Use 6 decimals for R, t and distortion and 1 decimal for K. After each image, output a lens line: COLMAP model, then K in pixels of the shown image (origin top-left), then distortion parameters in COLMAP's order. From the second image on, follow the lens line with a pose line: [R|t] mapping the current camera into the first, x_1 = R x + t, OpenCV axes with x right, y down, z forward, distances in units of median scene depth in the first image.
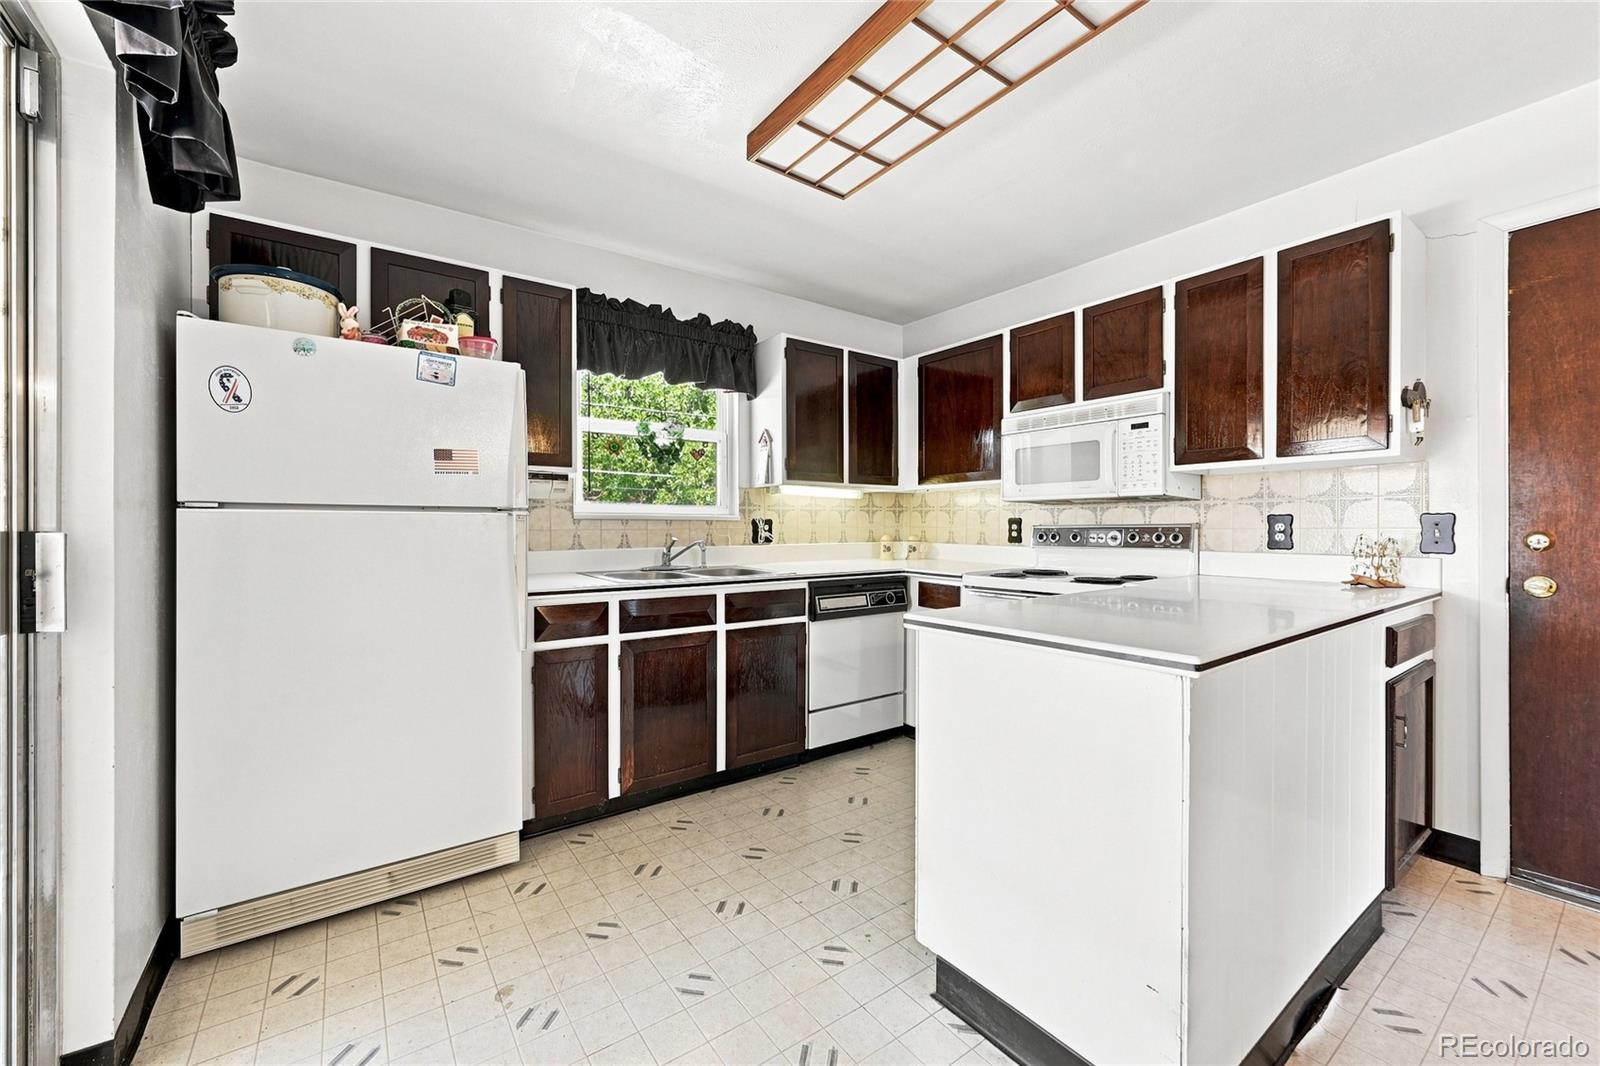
lens RADIAL K [[631.0, 0, 789.4], [0, 631.0, 530.6], [0, 0, 1]] dist [0.000396, -0.000038]
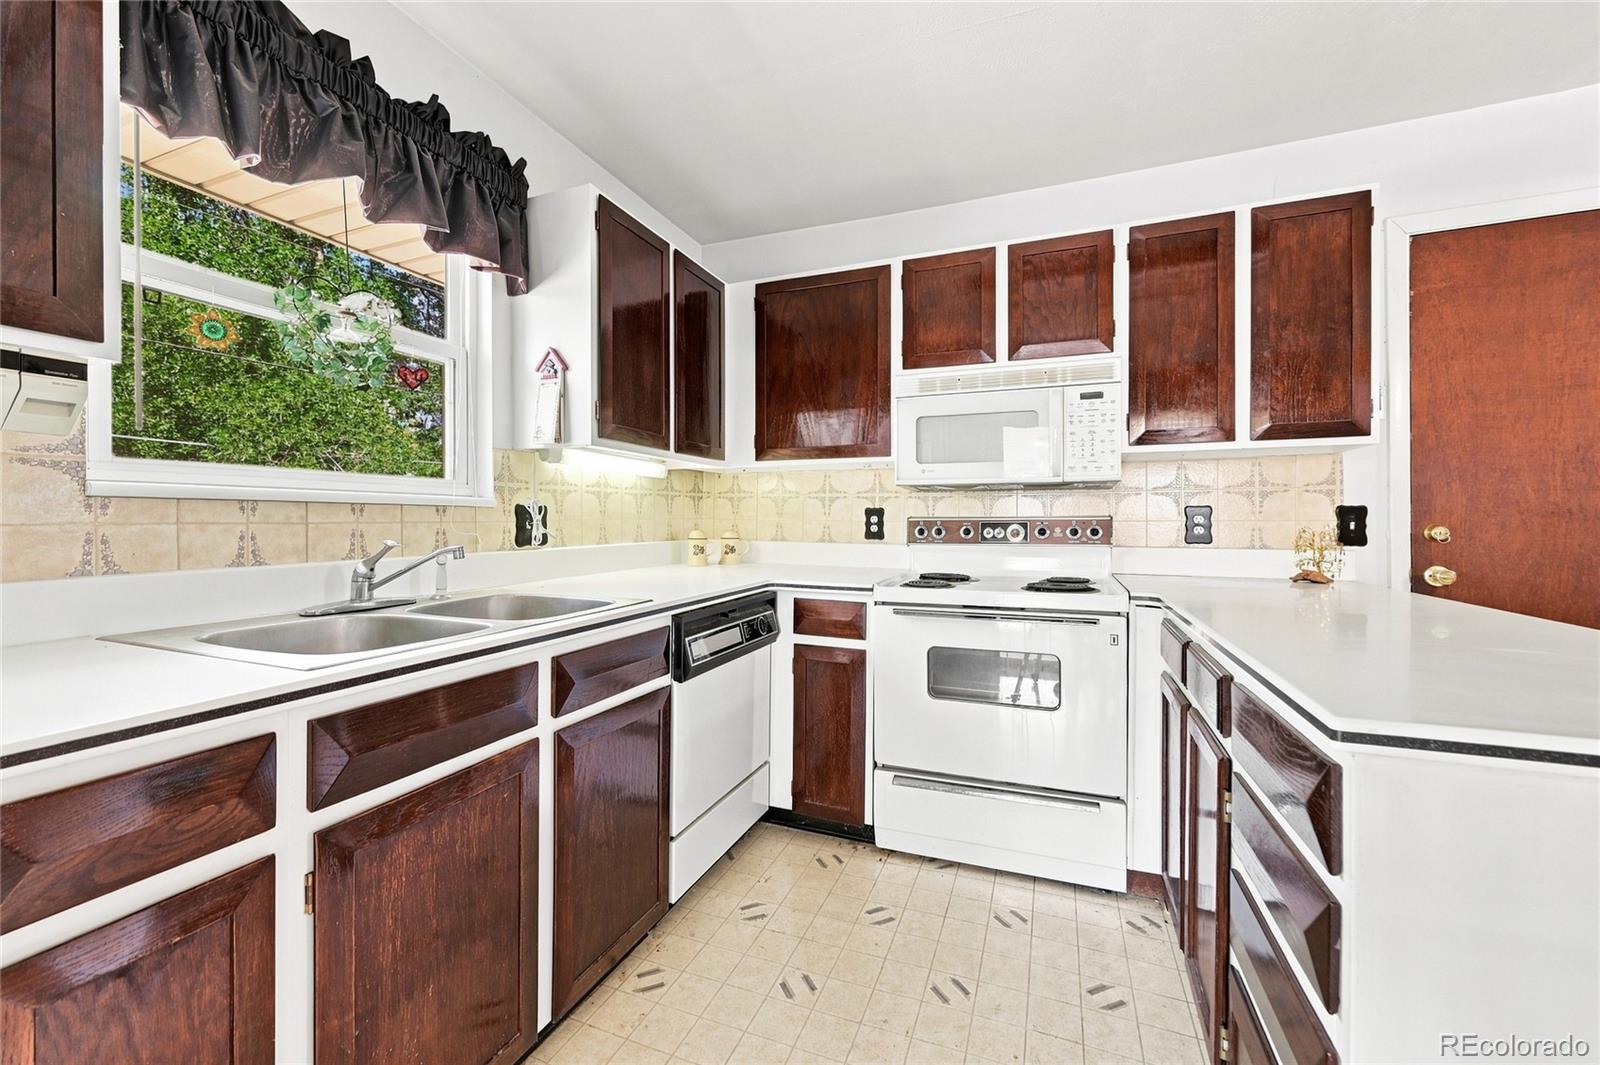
lens RADIAL K [[645.5, 0, 791.4], [0, 645.5, 521.4], [0, 0, 1]] dist [0.000147, -0.000153]
pose [[0.842158, 0.000267, 0.539231, -0.186876], [0.001766, 0.999993, -0.003254, -0.000913], [-0.539228, 0.003692, 0.842152, 0.427292]]
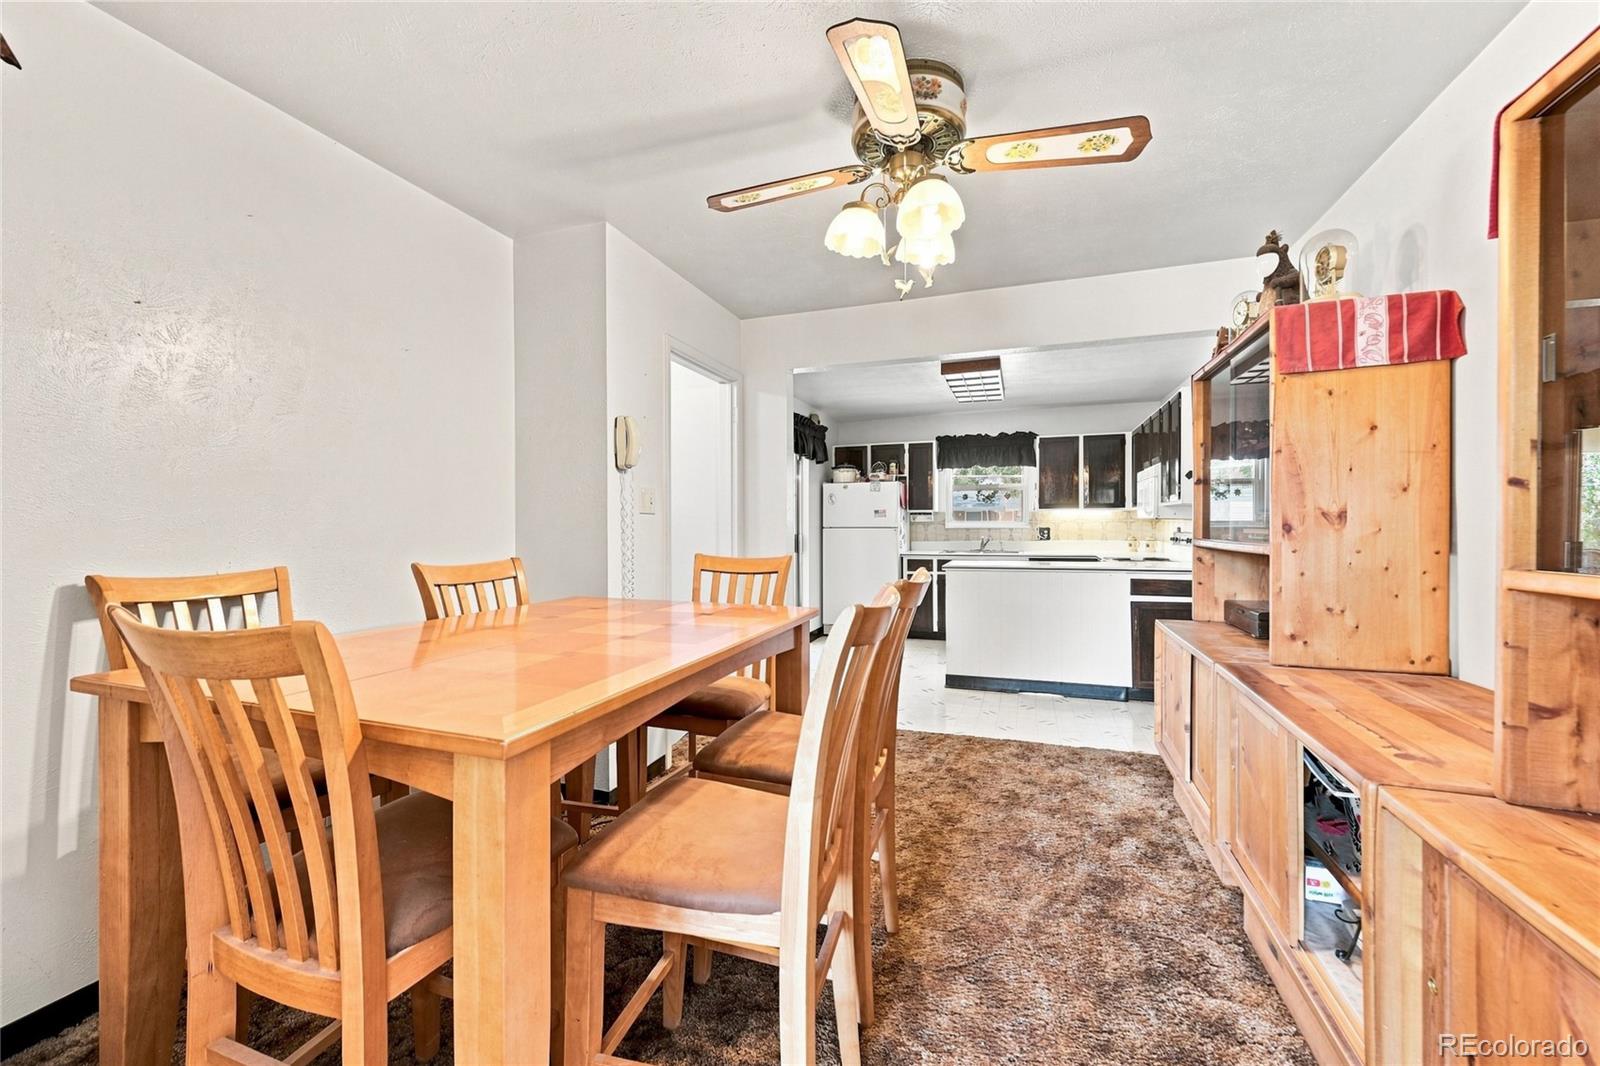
lens RADIAL K [[631.0, 0, 789.4], [0, 631.0, 530.6], [0, 0, 1]] dist [0.000396, -0.000038]
pose [[0.564308, 0.005292, -0.825547, 1.285872], [0.001793, 0.999969, 0.007635, -0.028730], [0.825562, -0.005788, 0.564281, -0.848071]]
